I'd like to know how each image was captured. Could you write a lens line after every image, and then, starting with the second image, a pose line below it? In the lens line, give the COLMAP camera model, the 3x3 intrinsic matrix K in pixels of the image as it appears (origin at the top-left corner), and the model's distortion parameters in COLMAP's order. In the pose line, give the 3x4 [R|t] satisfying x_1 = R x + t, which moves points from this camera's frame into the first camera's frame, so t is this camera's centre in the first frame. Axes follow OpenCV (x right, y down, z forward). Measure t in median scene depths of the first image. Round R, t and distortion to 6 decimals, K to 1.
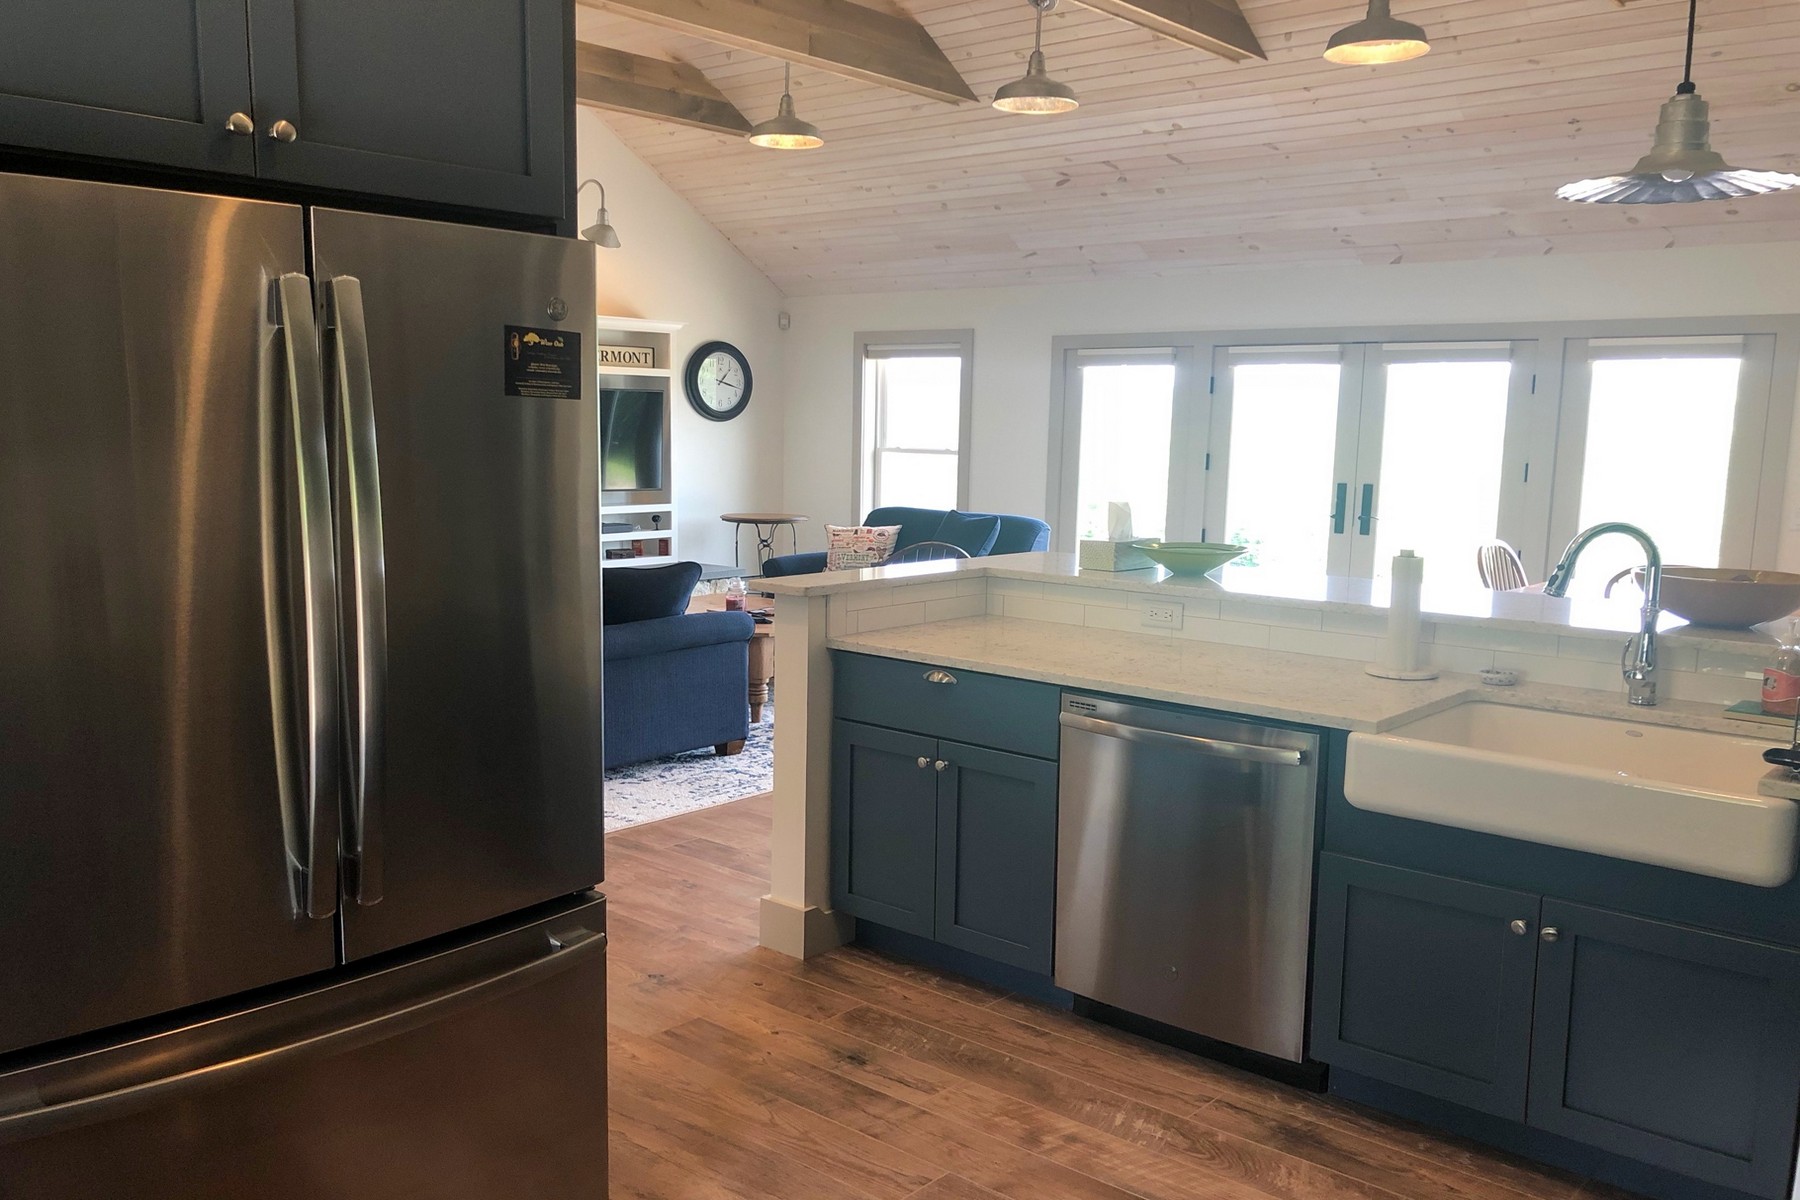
lens RADIAL K [[1502.6, 0, 902.7], [0, 1502.6, 606.0], [0, 0, 1]] dist [0.009649, 0.010231]
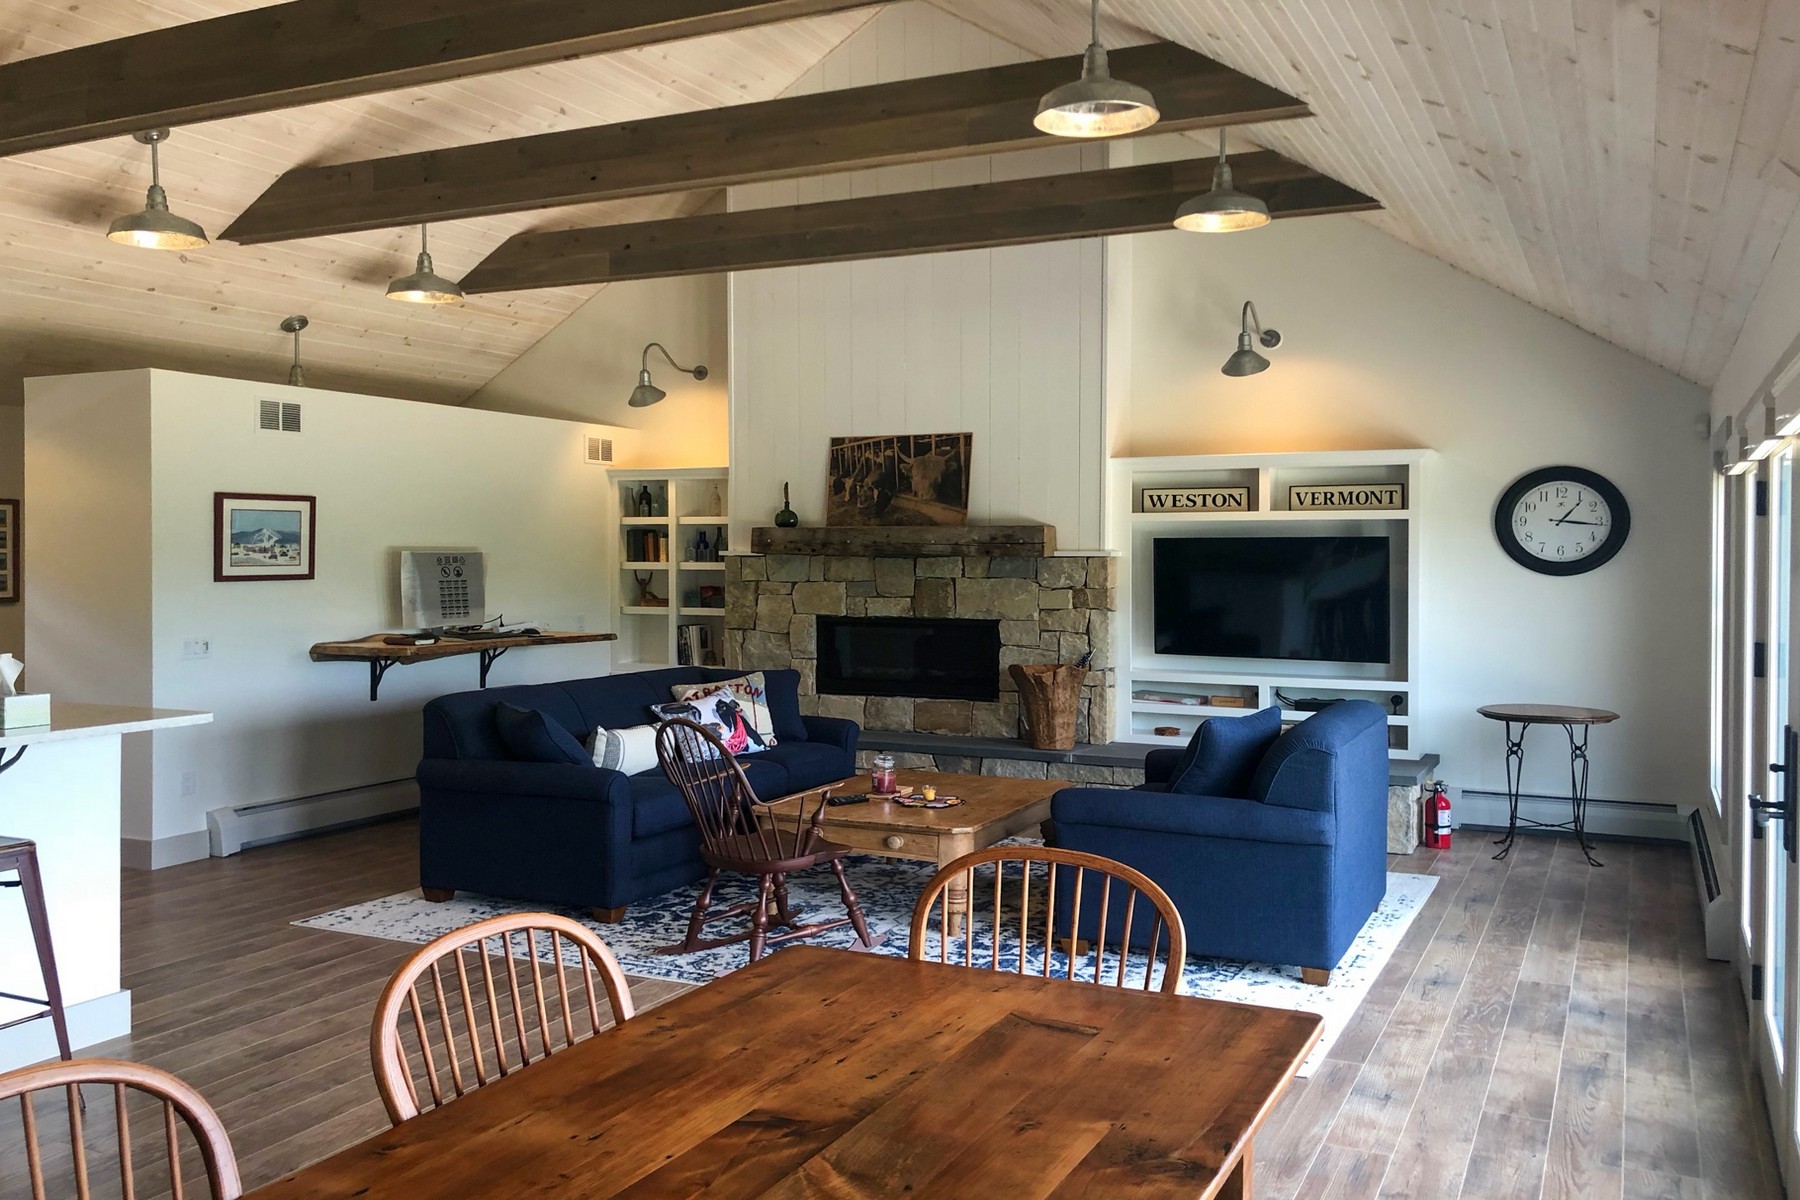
lens RADIAL K [[1502.6, 0, 902.7], [0, 1502.6, 606.0], [0, 0, 1]] dist [0.009649, 0.010231]
pose [[0.253100, 0.016605, -0.967298, 0.502578], [-0.113285, 0.993483, -0.012587, -0.065177], [0.960785, 0.112766, 0.253331, 0.529007]]
